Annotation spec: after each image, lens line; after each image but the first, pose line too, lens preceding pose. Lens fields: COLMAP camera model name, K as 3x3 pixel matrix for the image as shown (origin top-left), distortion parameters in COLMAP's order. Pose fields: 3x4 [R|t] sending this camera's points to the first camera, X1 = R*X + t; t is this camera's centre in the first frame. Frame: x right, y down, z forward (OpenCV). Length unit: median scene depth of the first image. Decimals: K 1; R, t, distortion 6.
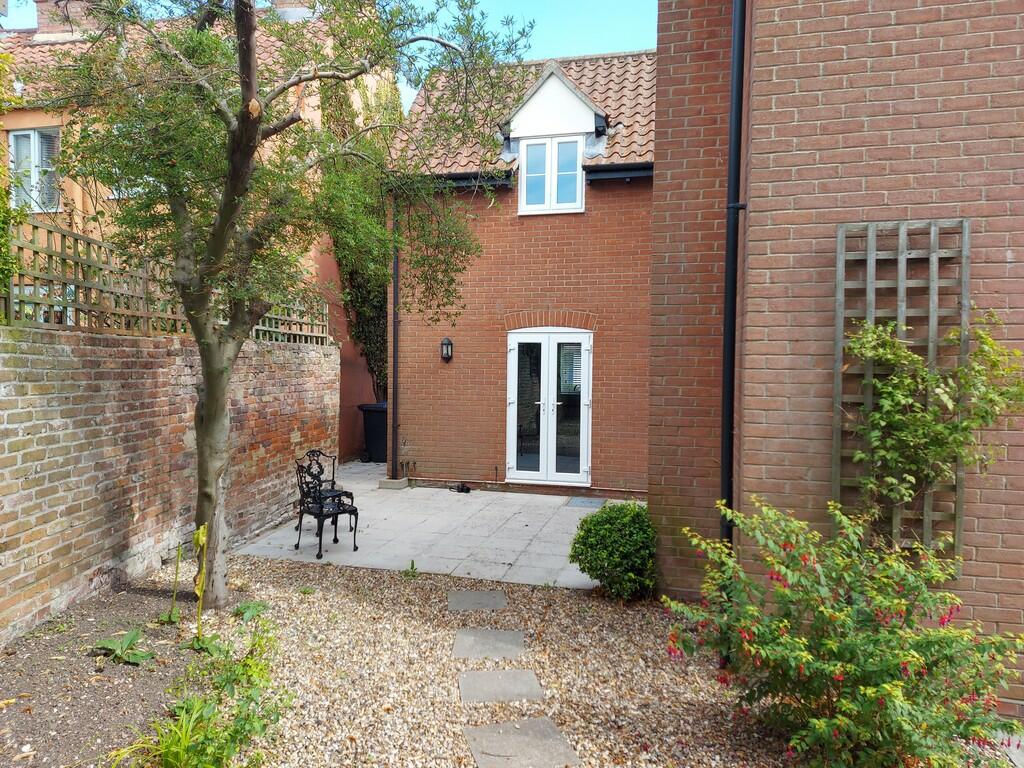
lens RADIAL K [[712.7, 0, 512.1], [0, 712.7, 382.7], [0, 0, 1]] dist [-0.002665, -0.016301]
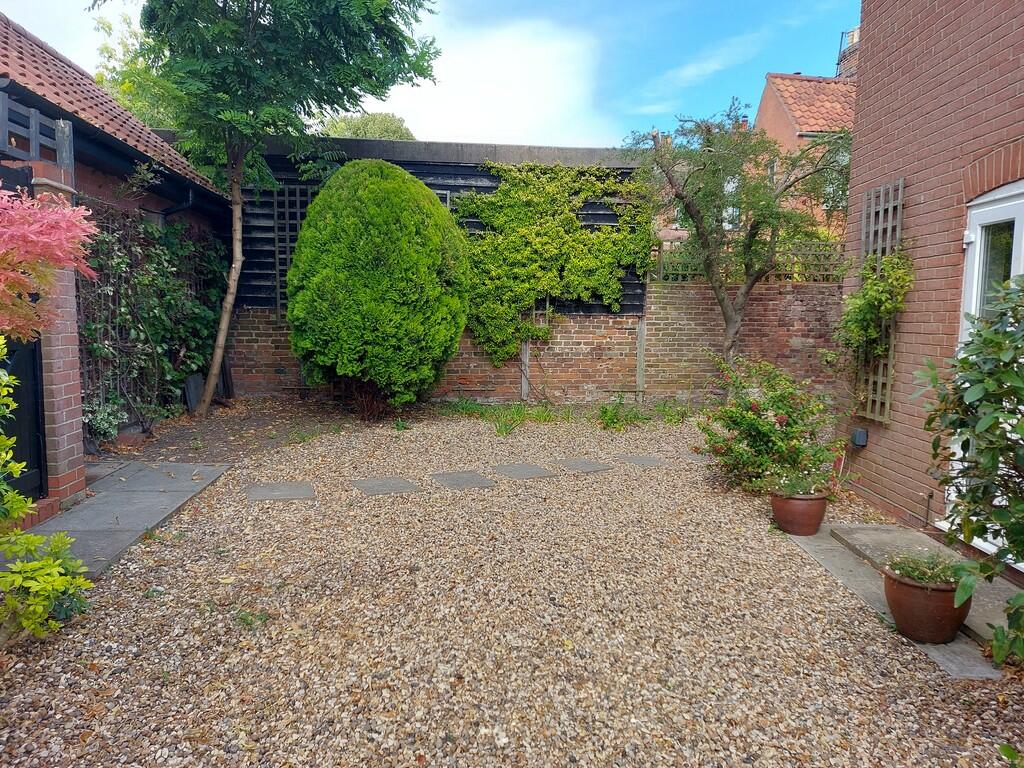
lens RADIAL K [[712.7, 0, 512.6], [0, 712.7, 383.8], [0, 0, 1]] dist [-0.002665, -0.016301]
pose [[0.233810, 0.078003, -0.969148, 1.572269], [-0.020418, 0.996951, 0.075314, 0.091966], [0.972068, 0.002179, 0.234689, -0.139643]]
